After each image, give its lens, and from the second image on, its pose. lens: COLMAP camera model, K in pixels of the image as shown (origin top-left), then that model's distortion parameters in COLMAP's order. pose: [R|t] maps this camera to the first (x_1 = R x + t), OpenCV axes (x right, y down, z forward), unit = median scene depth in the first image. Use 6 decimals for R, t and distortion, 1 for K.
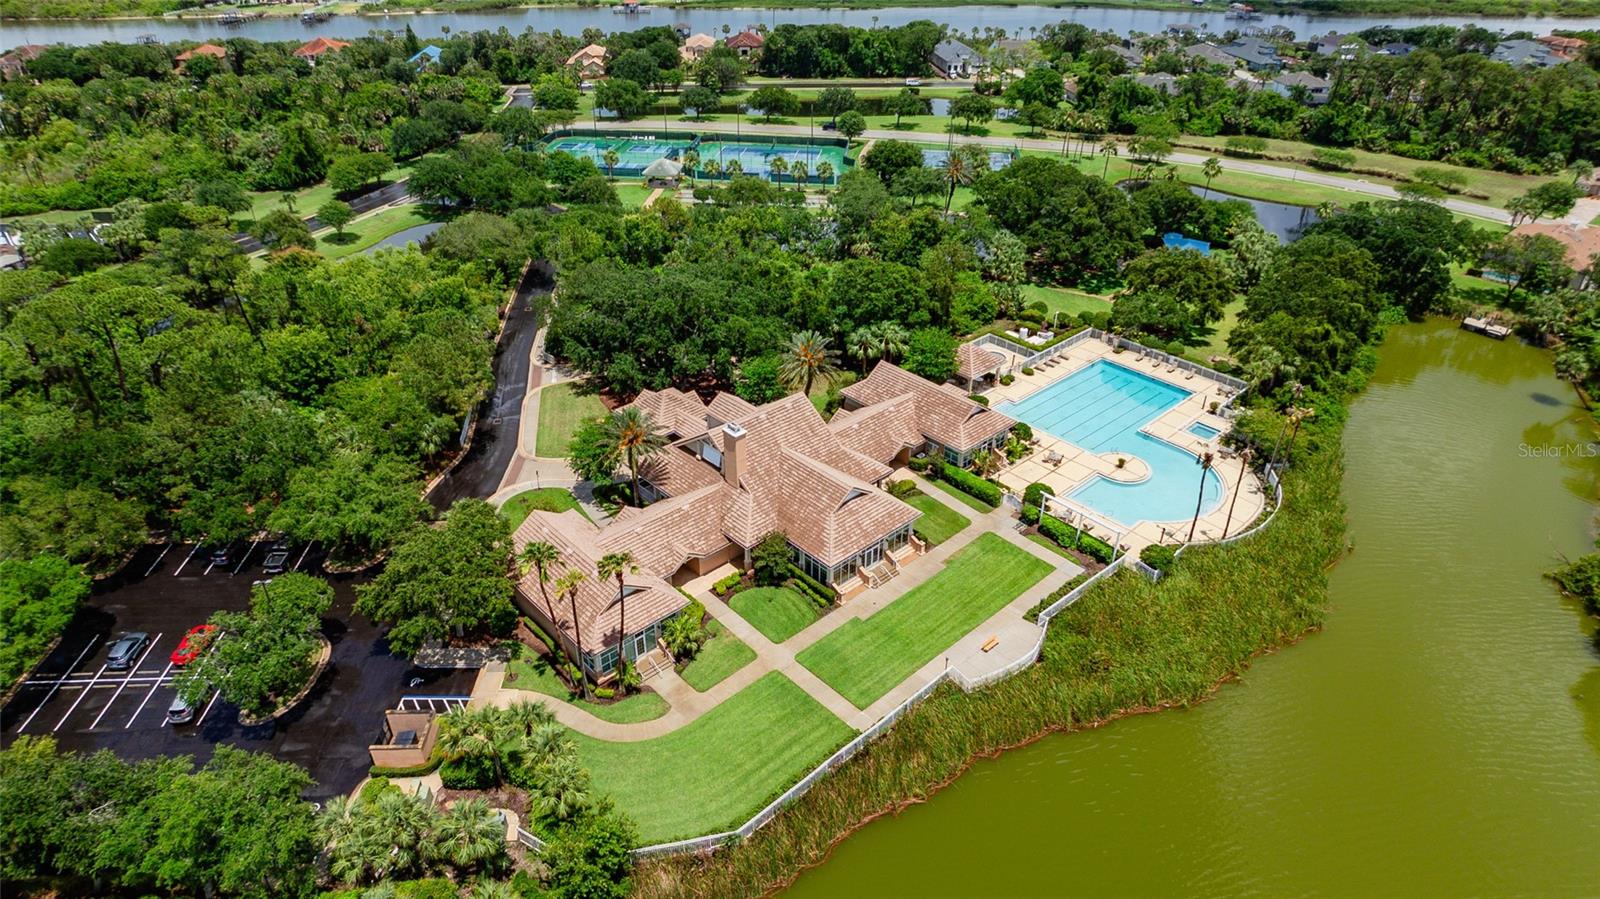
lens RADIAL K [[961.1, 0, 800.0], [0, 961.1, 449.5], [0, 0, 1]] dist [-0.040163, 0.010406]
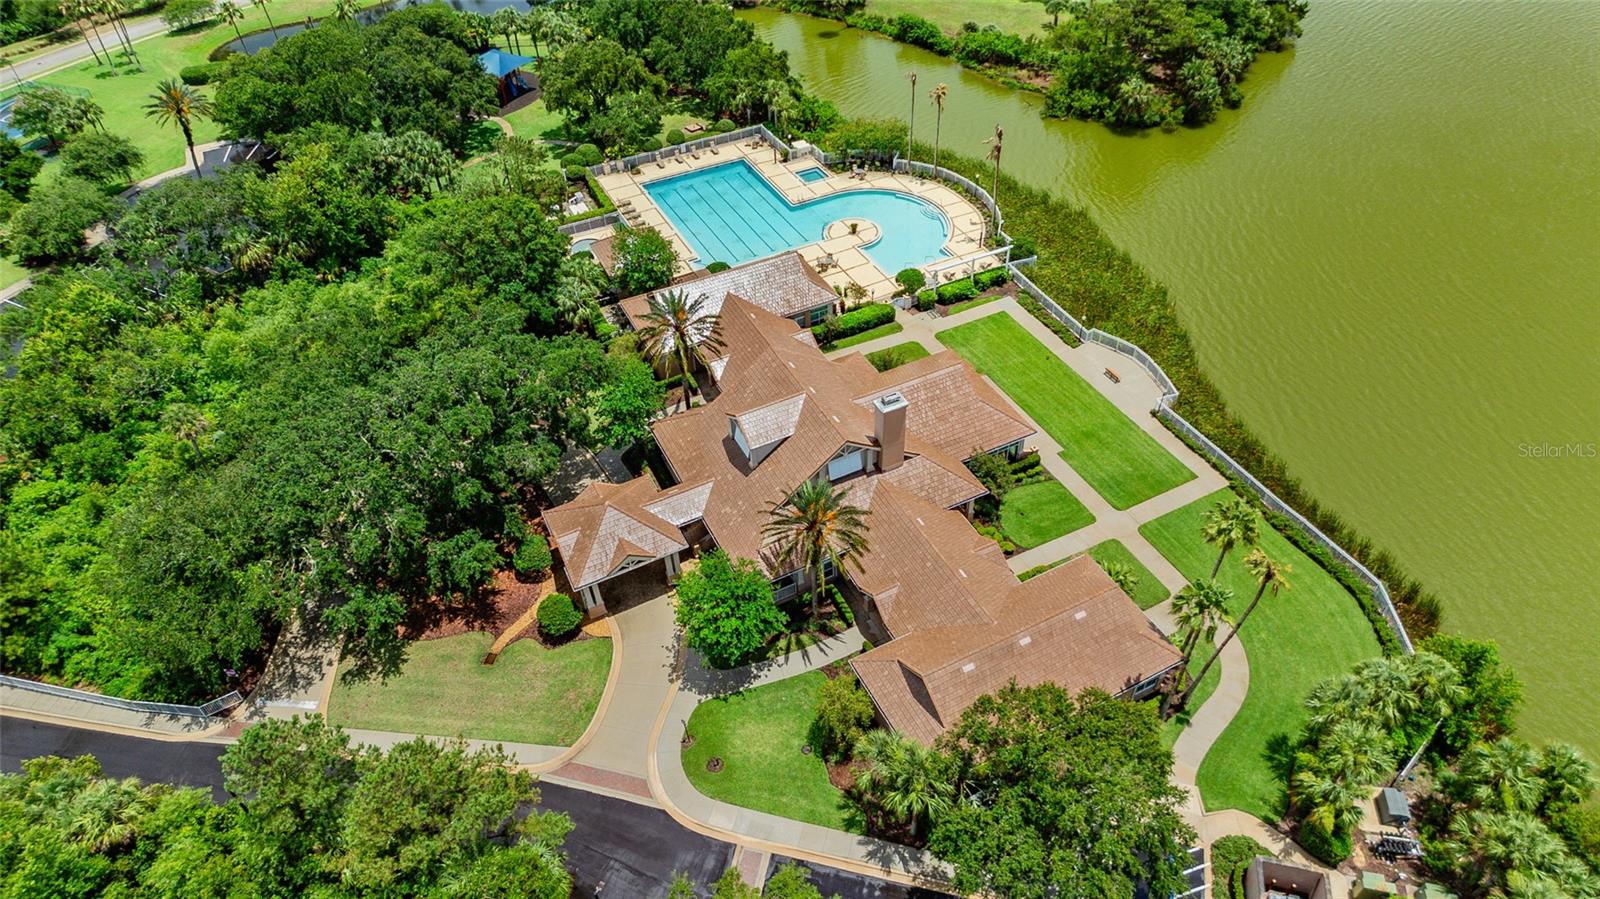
lens RADIAL K [[961.1, 0, 800.0], [0, 961.1, 449.5], [0, 0, 1]] dist [-0.040163, 0.010406]
pose [[0.275270, -0.662095, 0.697034, -0.526599], [0.526224, 0.710553, 0.467122, -0.317092], [-0.804559, 0.238211, 0.544004, 0.554296]]
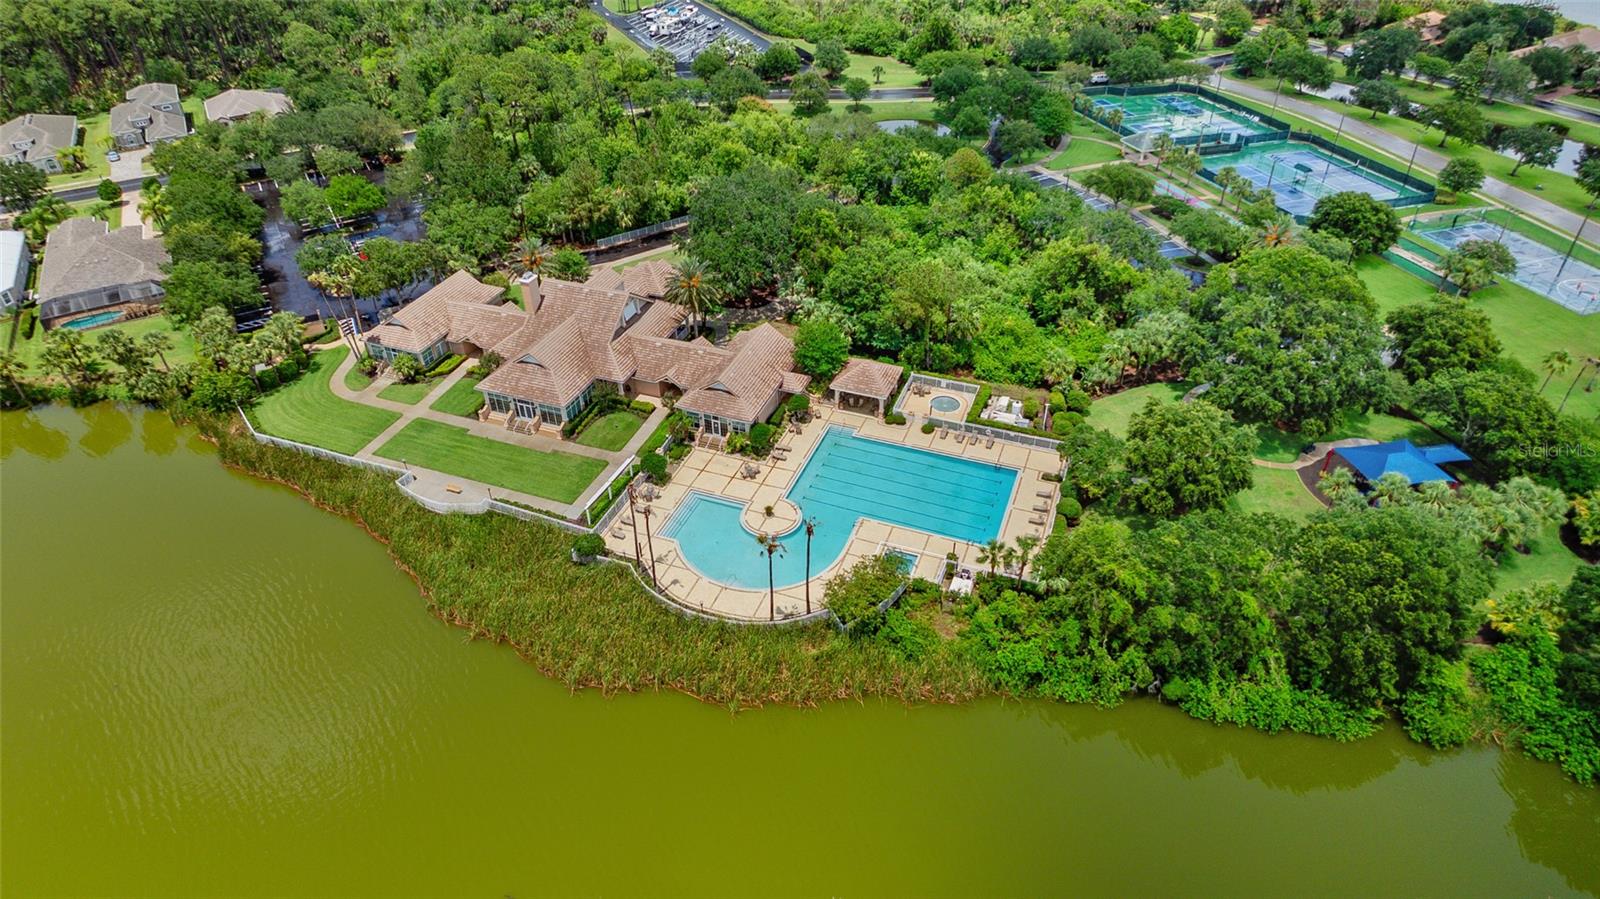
lens RADIAL K [[961.1, 0, 800.0], [0, 961.1, 449.5], [0, 0, 1]] dist [-0.040163, 0.010406]
pose [[0.452898, 0.521440, -0.723176, 1.000934], [-0.455489, 0.832614, 0.315094, -0.347192], [0.766429, 0.186694, 0.614599, 0.432392]]
